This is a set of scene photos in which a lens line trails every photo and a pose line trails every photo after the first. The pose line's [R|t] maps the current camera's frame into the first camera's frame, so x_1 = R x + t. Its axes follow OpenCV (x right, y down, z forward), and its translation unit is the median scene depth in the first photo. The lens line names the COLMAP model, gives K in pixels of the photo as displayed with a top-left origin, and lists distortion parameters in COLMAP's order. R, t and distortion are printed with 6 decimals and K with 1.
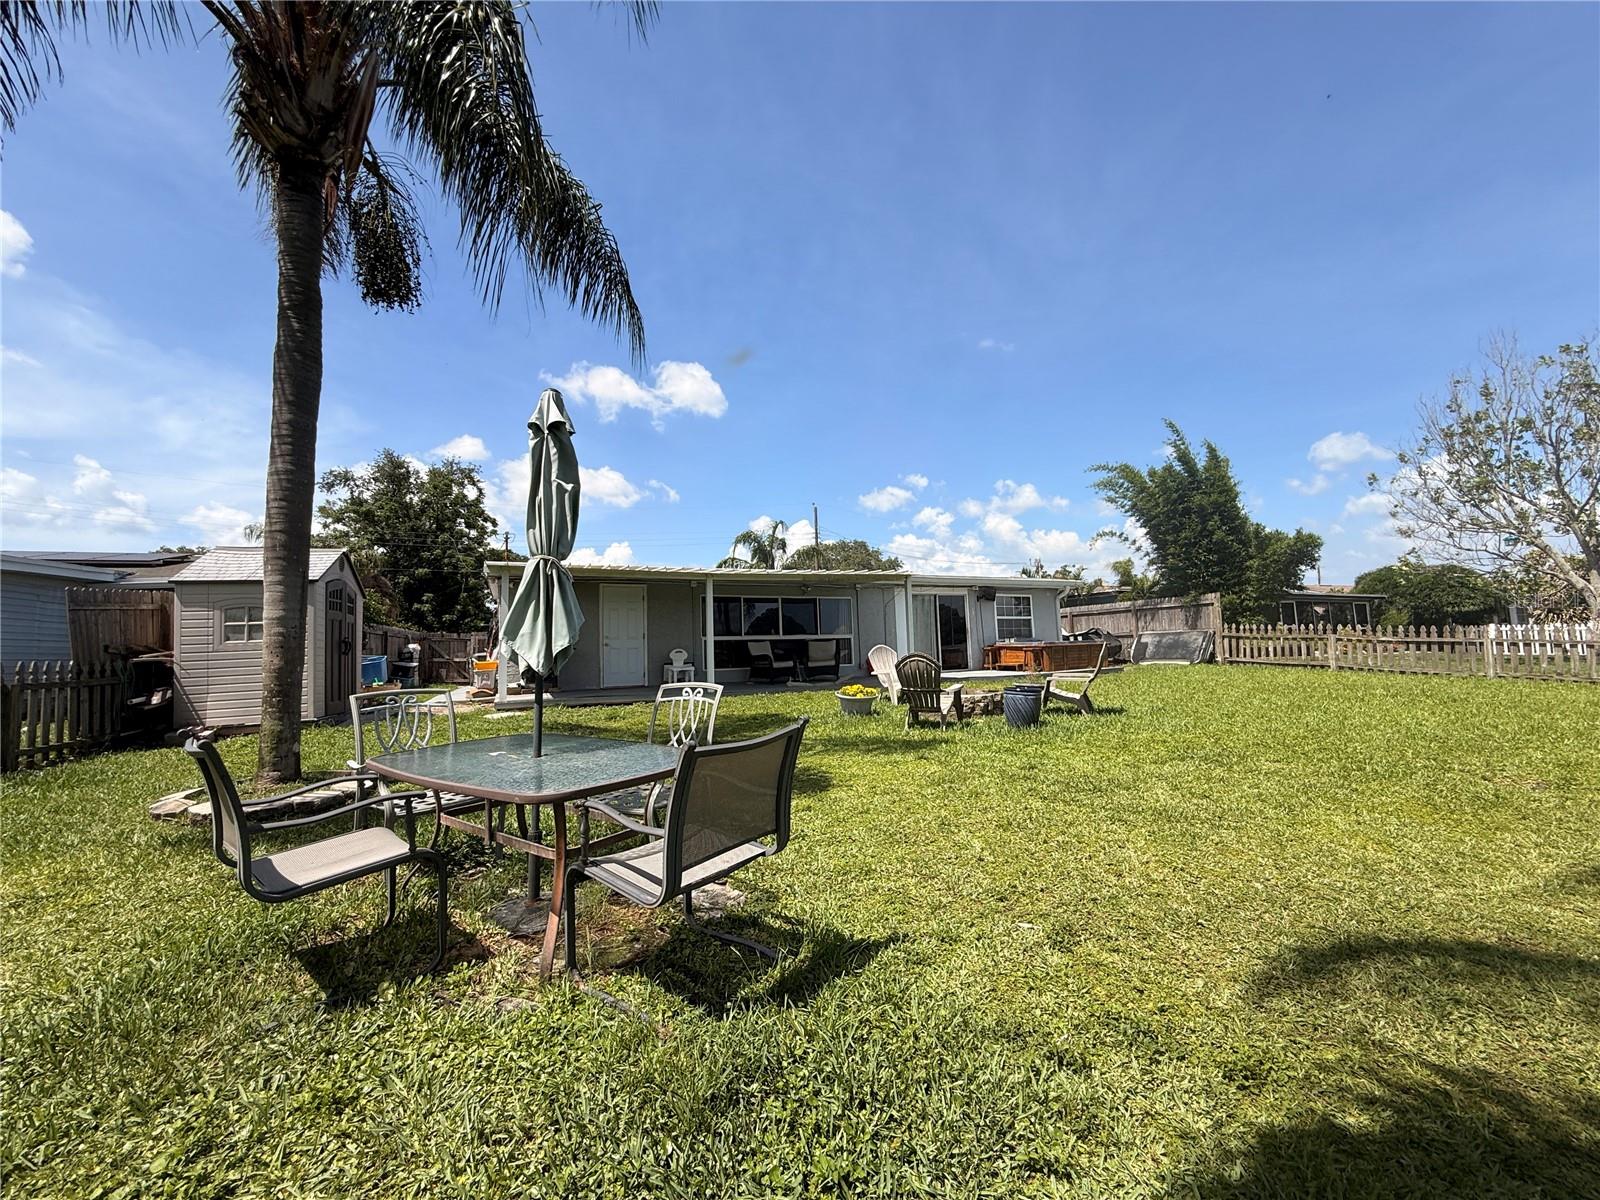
lens RADIAL K [[640.4, 0, 798.2], [0, 640.4, 600.1], [0, 0, 1]] dist [-0.001521, 0.000072]
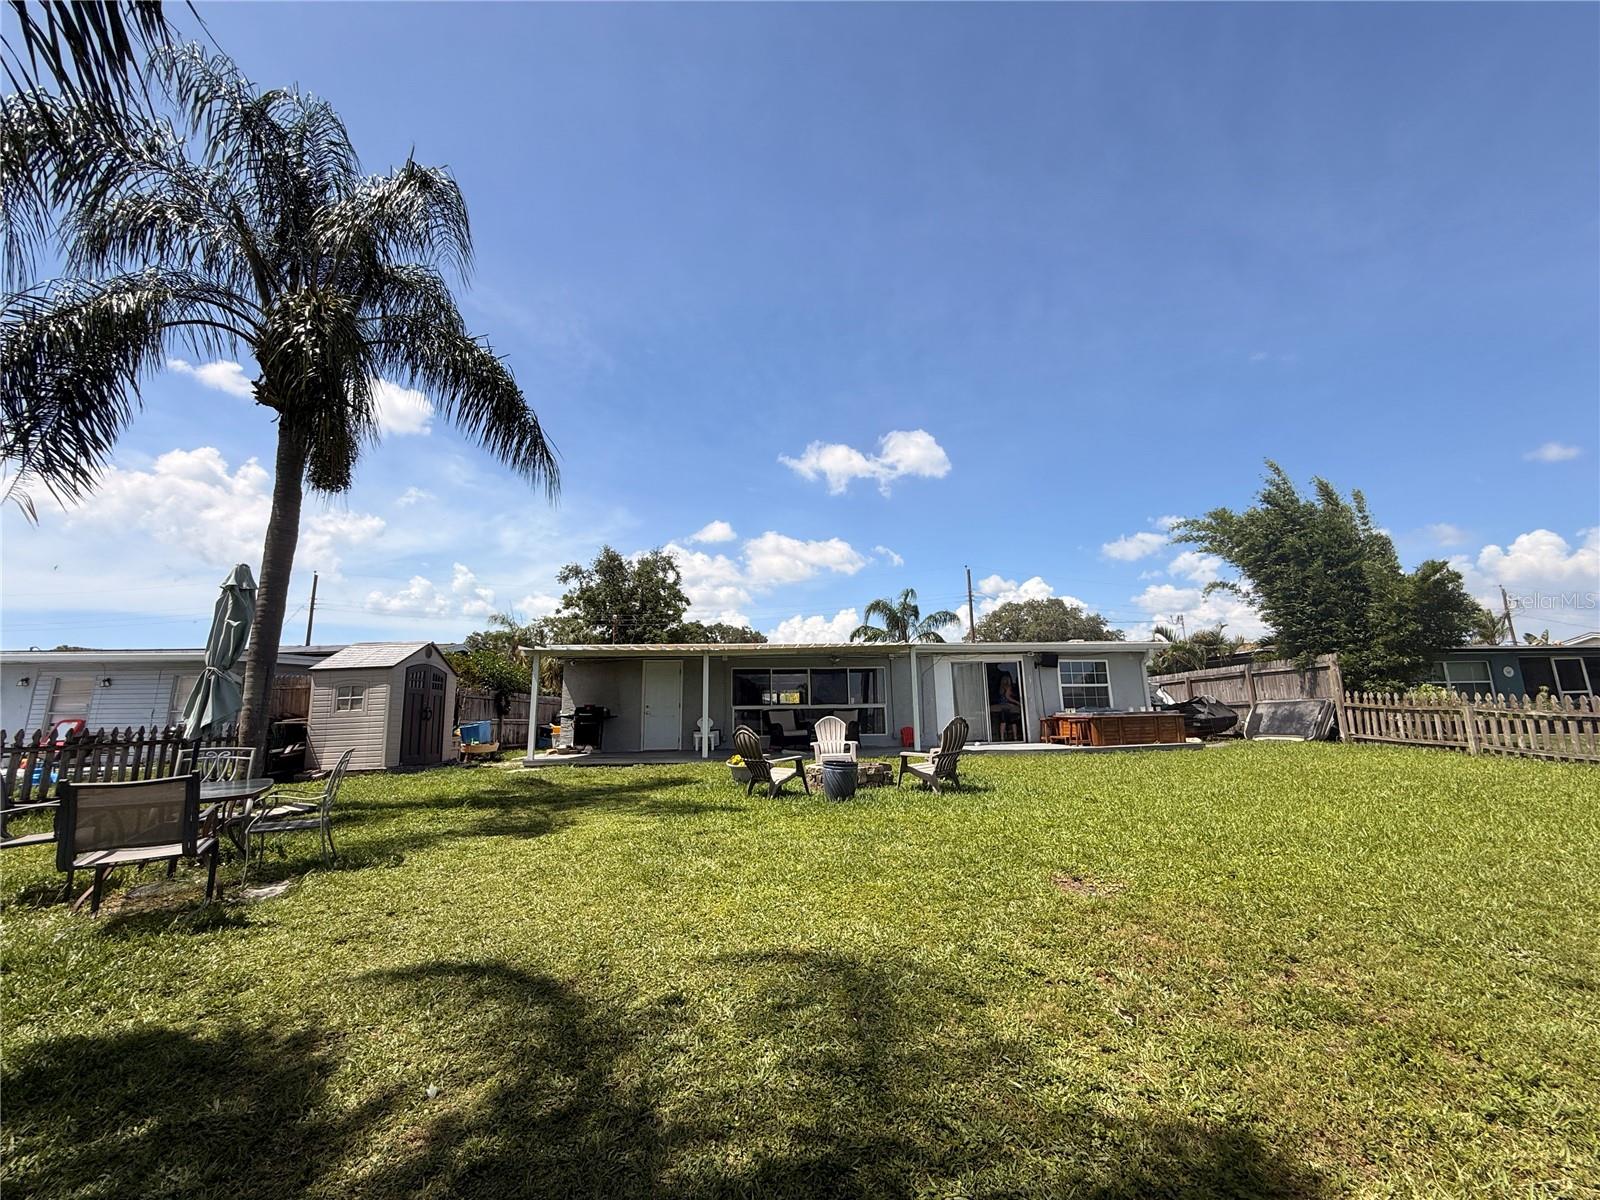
lens RADIAL K [[640.4, 0, 798.2], [0, 640.4, 600.1], [0, 0, 1]] dist [-0.001521, 0.000072]
pose [[0.940484, -0.051705, -0.335882, 0.280775], [0.018119, 0.994581, -0.102372, -0.007885], [0.339356, 0.090194, 0.936324, -0.008304]]
